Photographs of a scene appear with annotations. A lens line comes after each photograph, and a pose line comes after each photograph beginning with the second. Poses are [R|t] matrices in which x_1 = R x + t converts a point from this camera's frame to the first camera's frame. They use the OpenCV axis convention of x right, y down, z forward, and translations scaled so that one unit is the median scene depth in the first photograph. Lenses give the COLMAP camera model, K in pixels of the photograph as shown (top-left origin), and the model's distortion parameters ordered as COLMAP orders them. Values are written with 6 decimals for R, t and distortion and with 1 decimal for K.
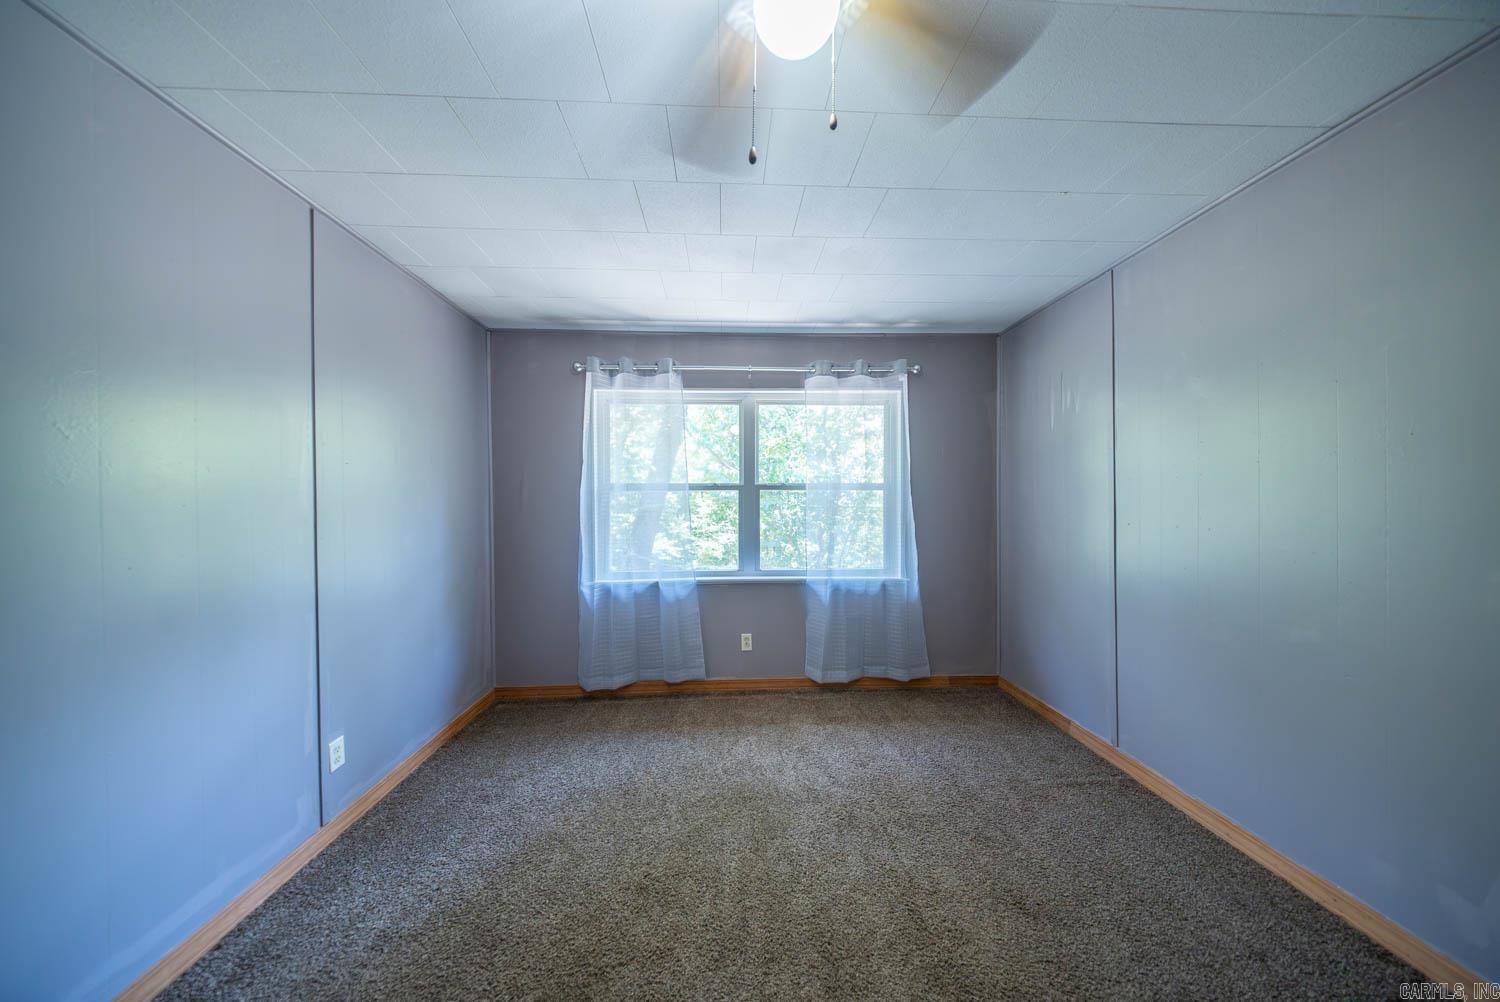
lens RADIAL K [[440.8, 0, 738.9], [0, 440.8, 498.4], [0, 0, 1]] dist [0.003556, -0.002006]
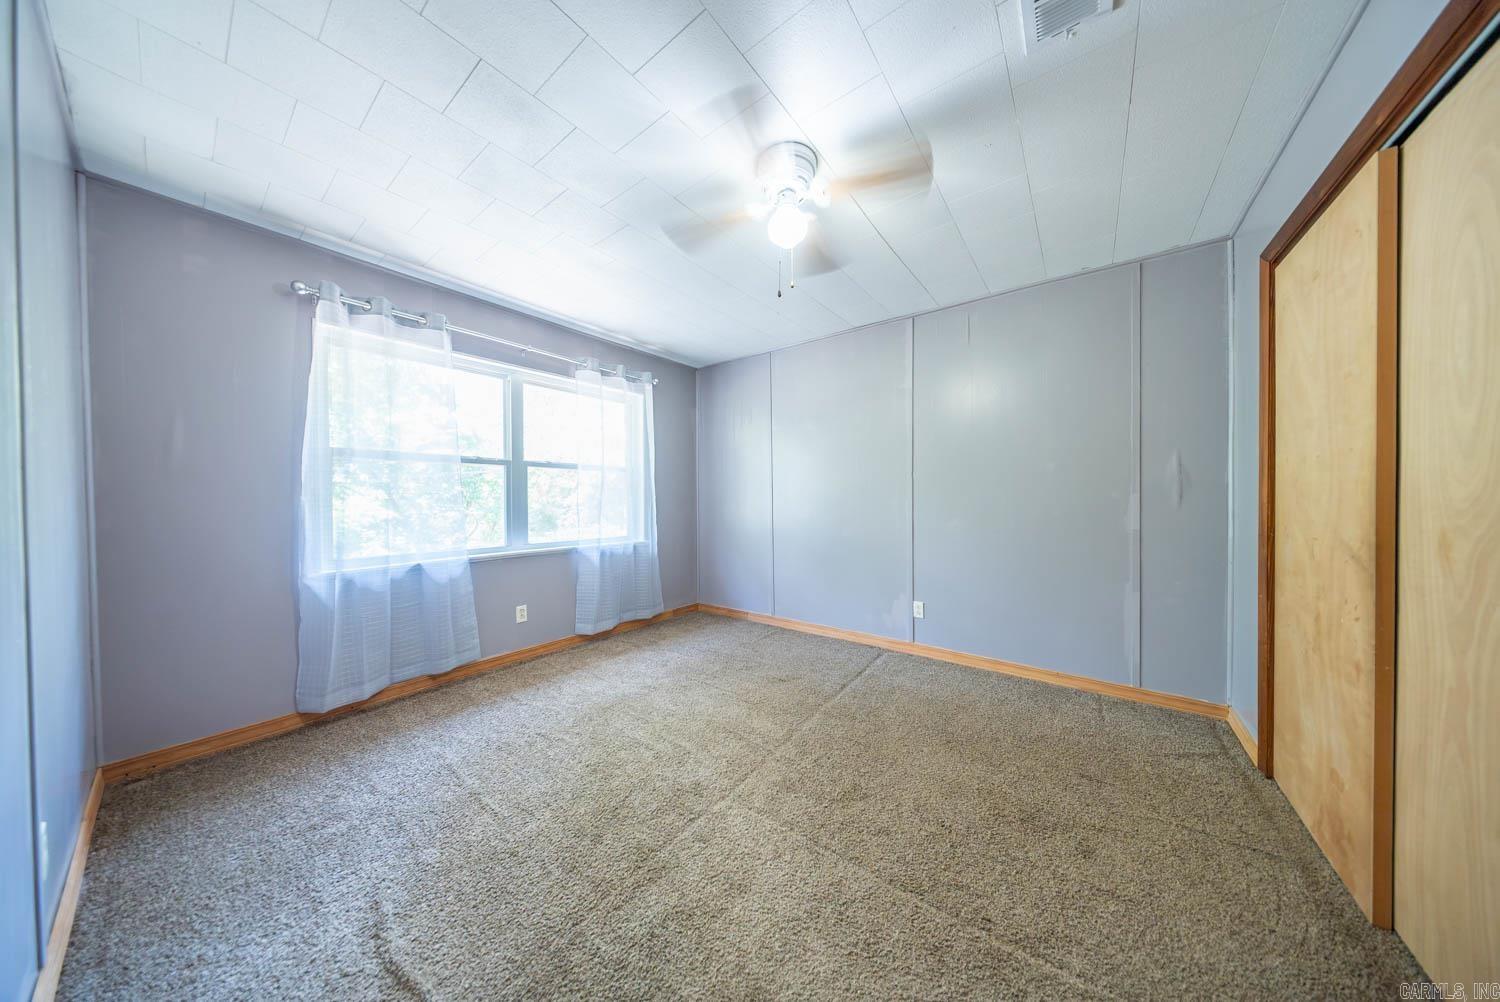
lens RADIAL K [[440.8, 0, 760.3], [0, 440.8, 490.4], [0, 0, 1]] dist [0.003556, -0.002006]
pose [[0.630003, 0.014126, 0.776464, -0.444237], [-0.012708, 0.999888, -0.007879, 0.040765], [-0.776489, -0.004903, 0.630112, -0.079882]]
